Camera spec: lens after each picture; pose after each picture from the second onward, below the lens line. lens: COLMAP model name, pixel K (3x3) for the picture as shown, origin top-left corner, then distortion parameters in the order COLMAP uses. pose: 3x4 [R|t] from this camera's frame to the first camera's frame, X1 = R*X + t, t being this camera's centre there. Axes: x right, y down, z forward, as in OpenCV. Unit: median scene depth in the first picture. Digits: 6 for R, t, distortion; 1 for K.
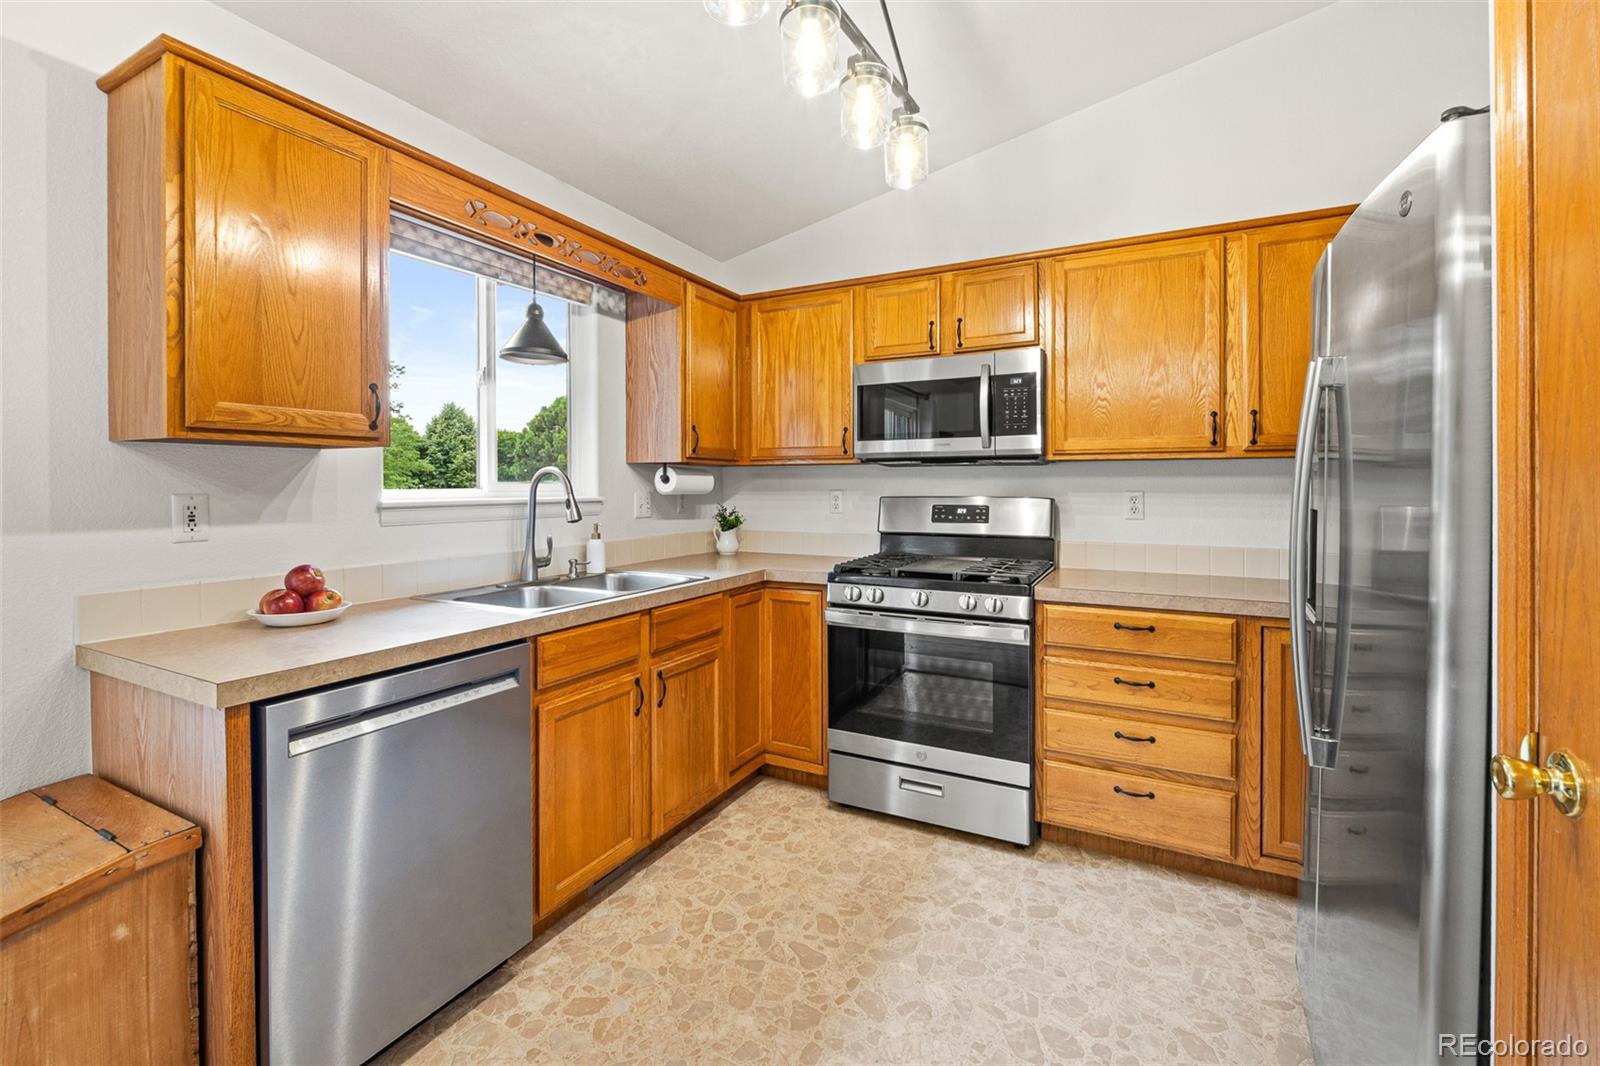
lens RADIAL K [[693.9, 0, 798.1], [0, 693.9, 486.7], [0, 0, 1]] dist [-0.001941, -0.000478]
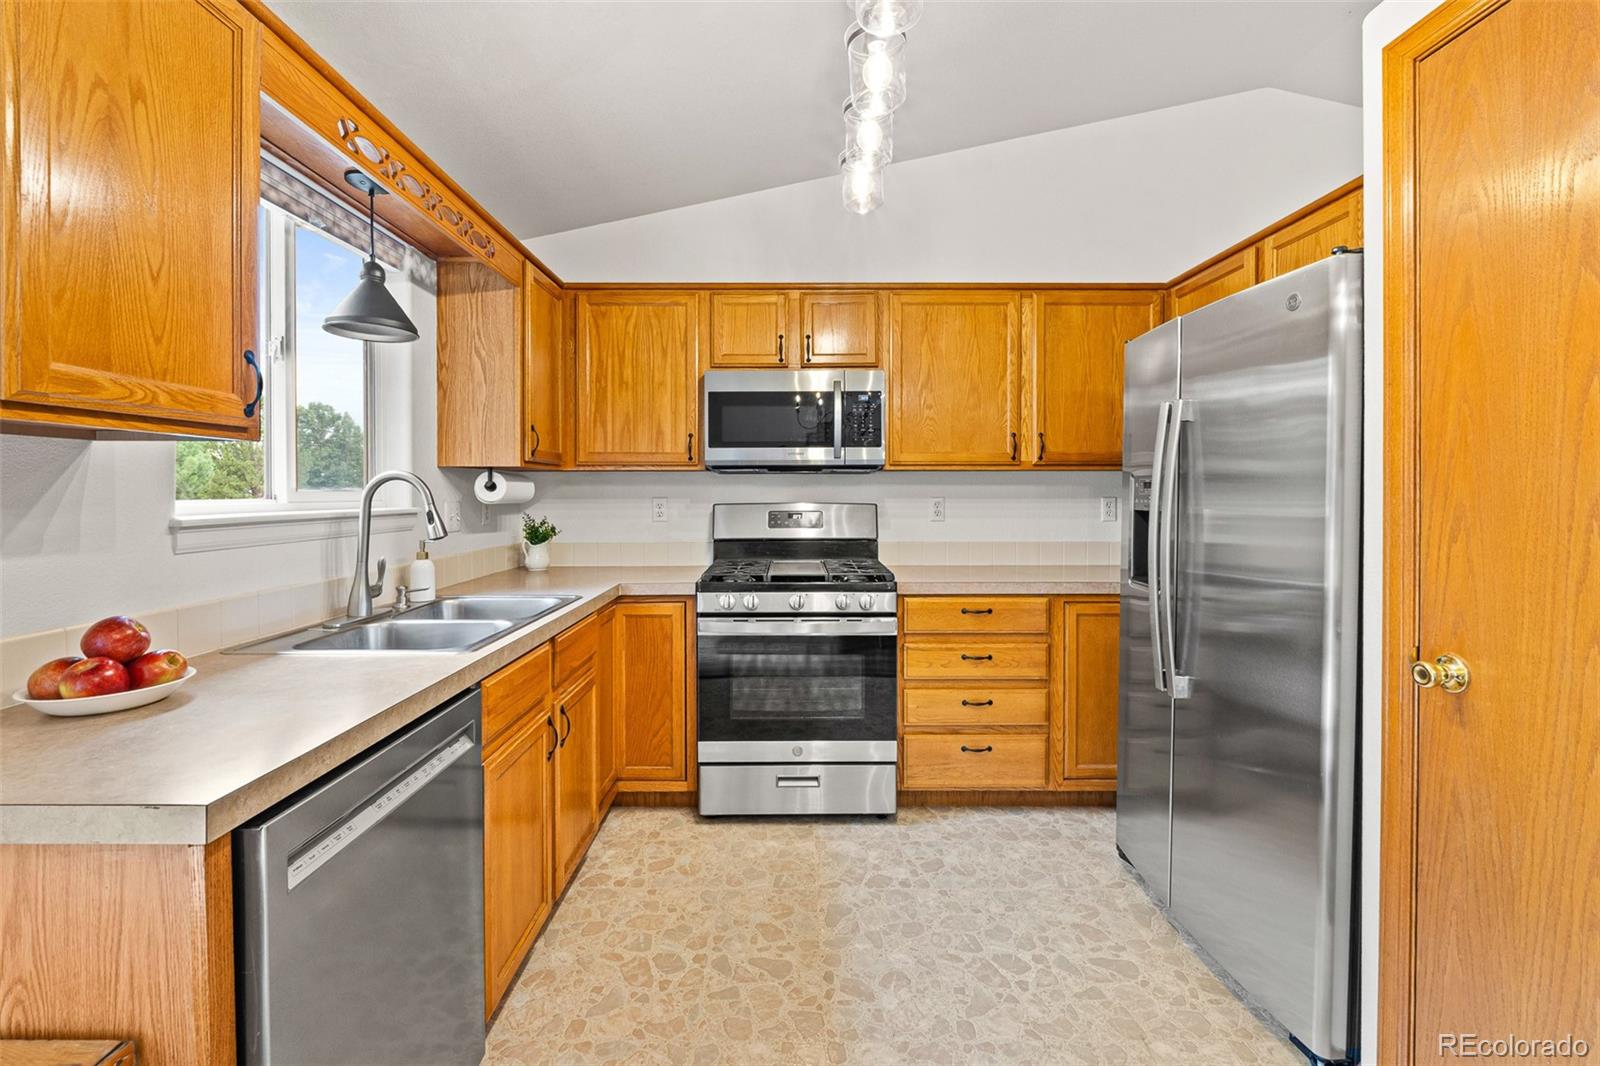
lens RADIAL K [[691.9, 0, 793.4], [0, 691.9, 495.0], [0, 0, 1]] dist [-0.002197, -0.000222]
pose [[0.883689, -0.004036, 0.468057, -0.306674], [0.002533, 0.999989, 0.003841, -0.002550], [-0.468067, -0.002208, 0.883690, 0.081492]]
